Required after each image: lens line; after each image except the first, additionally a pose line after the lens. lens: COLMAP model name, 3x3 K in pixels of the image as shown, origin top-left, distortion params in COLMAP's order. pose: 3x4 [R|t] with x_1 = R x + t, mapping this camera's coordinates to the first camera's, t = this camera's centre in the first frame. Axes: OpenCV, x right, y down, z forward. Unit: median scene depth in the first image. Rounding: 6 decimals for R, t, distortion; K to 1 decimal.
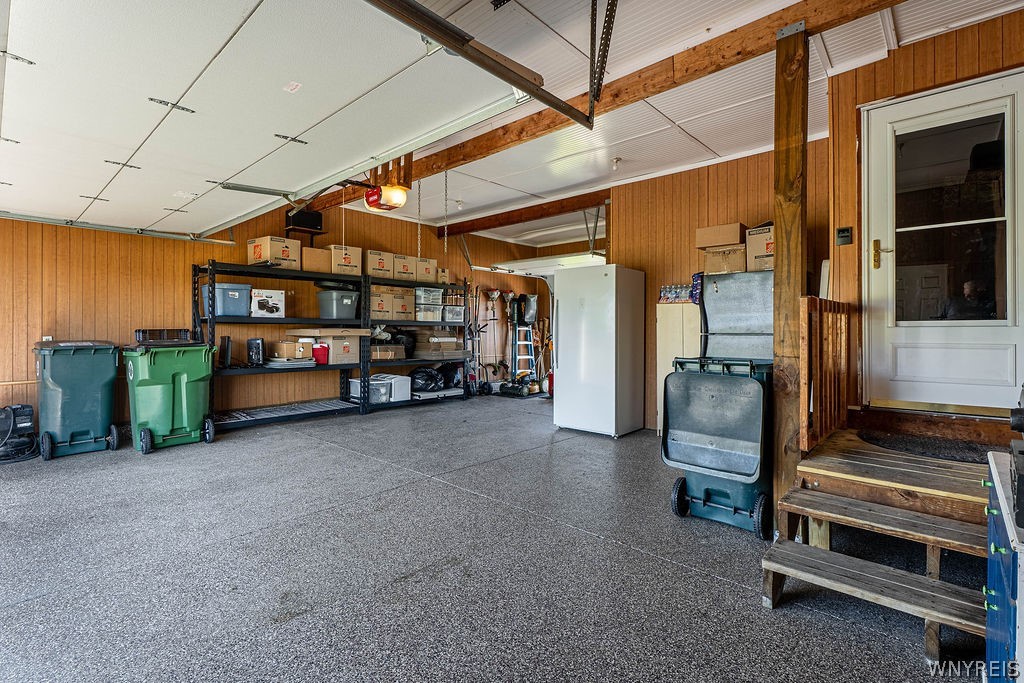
lens RADIAL K [[476.6, 0, 502.3], [0, 476.6, 320.2], [0, 0, 1]] dist [0.001775, -0.001098]
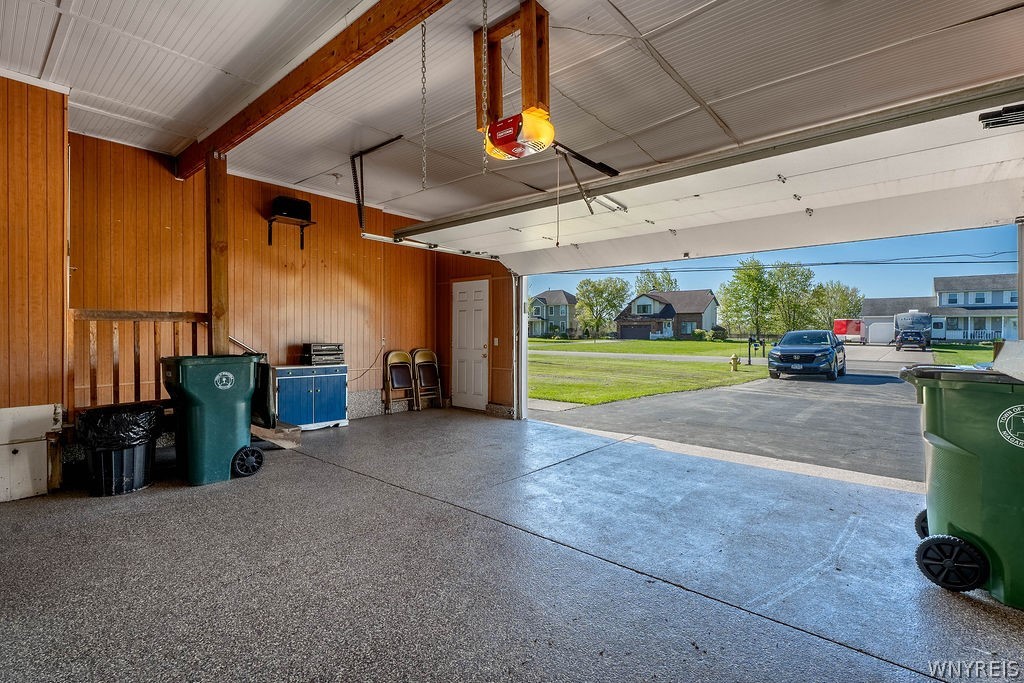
lens RADIAL K [[469.6, 0, 512.0], [0, 469.6, 341.5], [0, 0, 1]] dist [0.005786, 0.000147]
pose [[-0.999175, -0.002865, -0.040499, -0.282257], [-0.003115, 0.999977, 0.006103, 0.029562], [0.040480, 0.006225, -0.999161, 2.219303]]
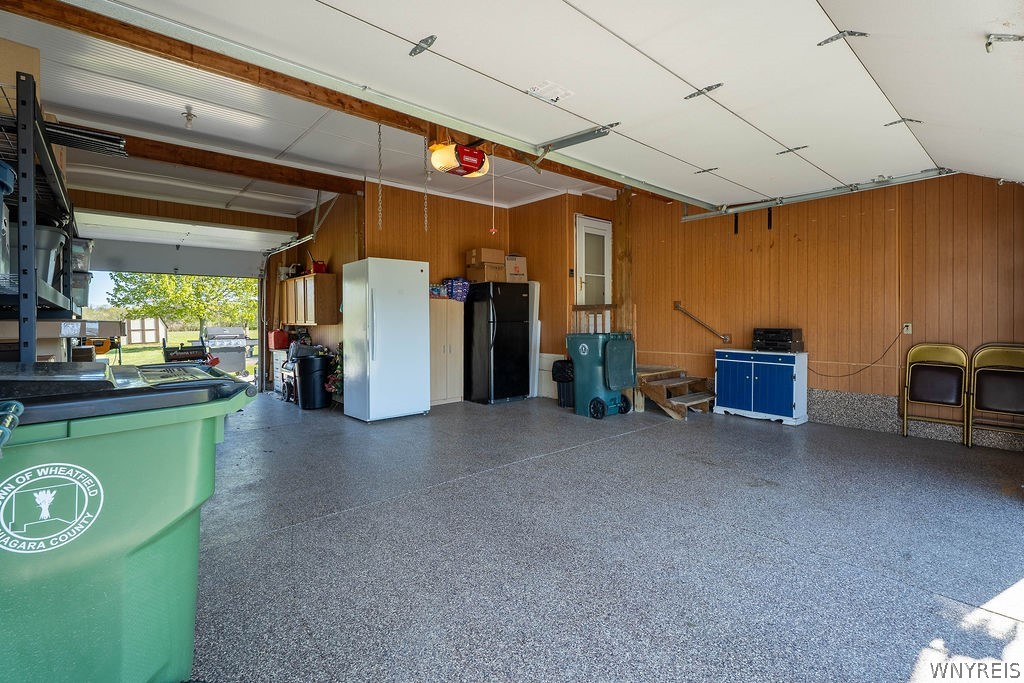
lens RADIAL K [[476.6, 0, 502.3], [0, 476.6, 320.2], [0, 0, 1]] dist [0.001775, -0.001098]
pose [[0.103798, -0.002661, 0.994595, -1.423196], [-0.008799, 0.999955, 0.003593, 0.024081], [-0.994559, -0.009124, 0.103770, 1.129802]]
